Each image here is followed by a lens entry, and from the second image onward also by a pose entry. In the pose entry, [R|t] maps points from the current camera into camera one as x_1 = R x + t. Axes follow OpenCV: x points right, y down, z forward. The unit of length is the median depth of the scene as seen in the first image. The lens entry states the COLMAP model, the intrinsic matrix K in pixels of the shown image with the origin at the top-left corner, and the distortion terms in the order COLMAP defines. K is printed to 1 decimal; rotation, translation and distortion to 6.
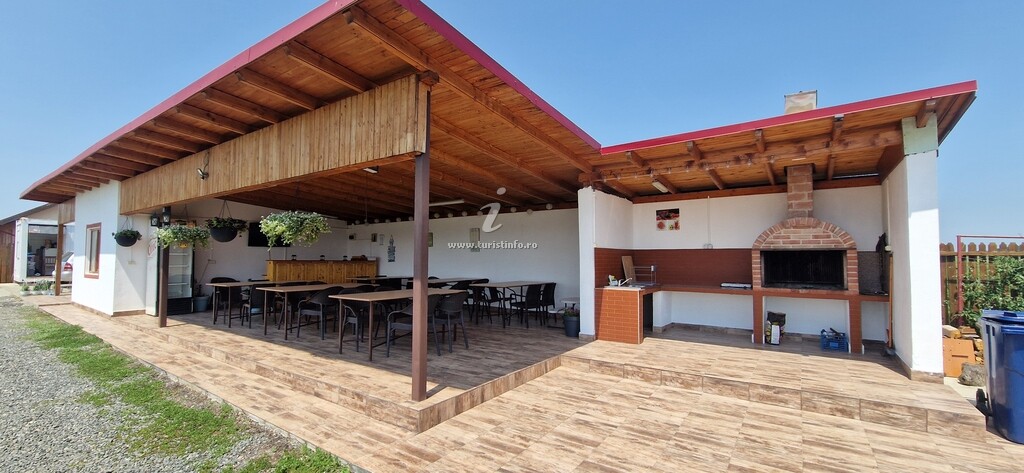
lens RADIAL K [[421.0, 0, 506.9], [0, 421.0, 235.4], [0, 0, 1]] dist [-0.002194, -0.002907]
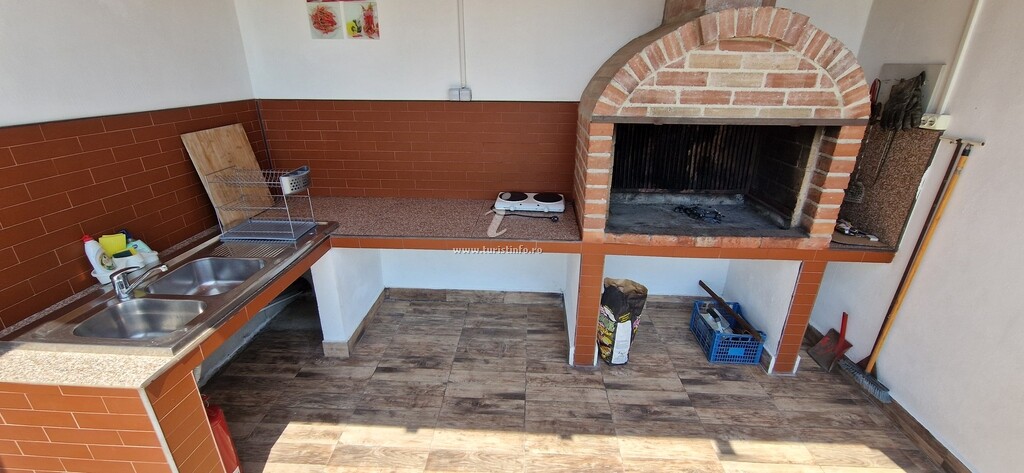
lens RADIAL K [[421.0, 0, 515.4], [0, 421.0, 238.4], [0, 0, 1]] dist [-0.002194, -0.002907]
pose [[0.843852, -0.203774, 0.496377, 0.374917], [-0.028497, 0.906757, 0.420690, -0.015351], [-0.535818, -0.369146, 0.759362, 0.782900]]
